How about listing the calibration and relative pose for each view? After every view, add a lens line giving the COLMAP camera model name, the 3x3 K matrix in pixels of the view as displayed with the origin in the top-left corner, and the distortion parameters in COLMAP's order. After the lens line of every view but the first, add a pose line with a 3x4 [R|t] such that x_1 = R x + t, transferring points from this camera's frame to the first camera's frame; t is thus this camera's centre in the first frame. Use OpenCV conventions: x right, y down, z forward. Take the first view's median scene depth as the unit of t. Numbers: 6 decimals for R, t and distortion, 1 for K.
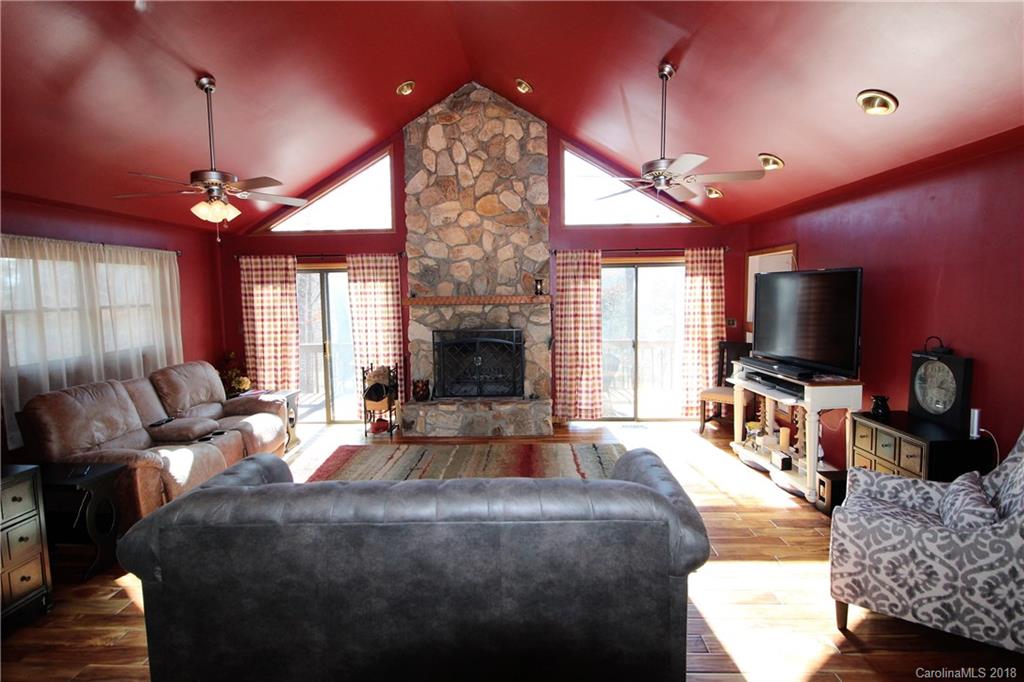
lens RADIAL K [[495.7, 0, 518.7], [0, 495.7, 327.9], [0, 0, 1]] dist [-0.003663, -0.009336]
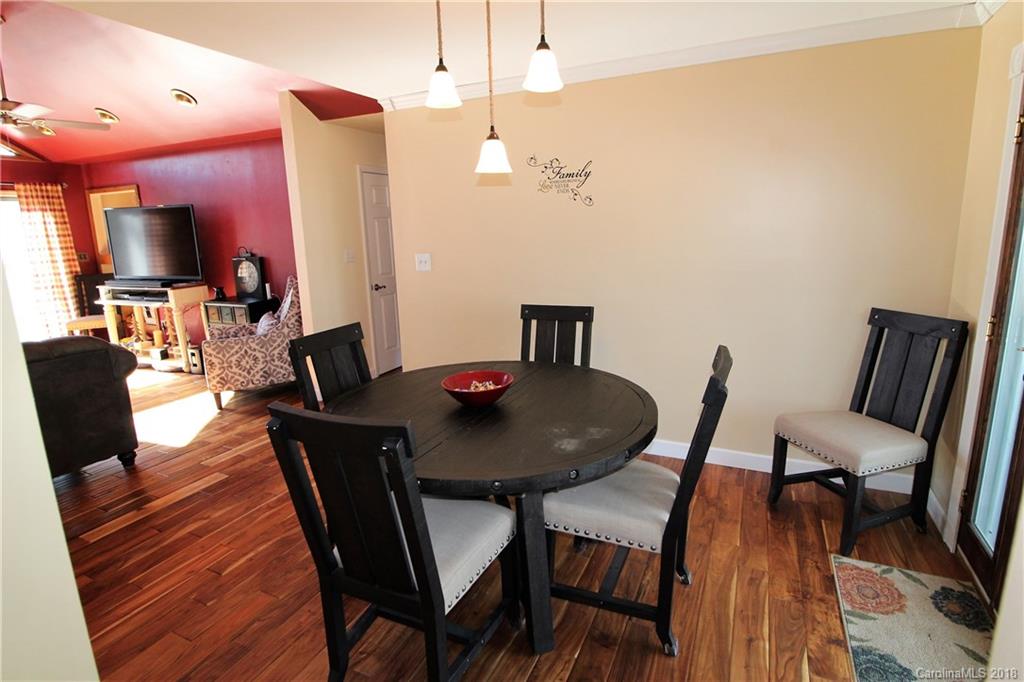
lens RADIAL K [[495.7, 0, 512.9], [0, 495.7, 323.7], [0, 0, 1]] dist [-0.003663, -0.009336]
pose [[0.391446, -0.173814, 0.903637, -0.194718], [0.088634, 0.984555, 0.150983, 0.054838], [-0.915923, 0.020991, 0.400806, -0.276074]]
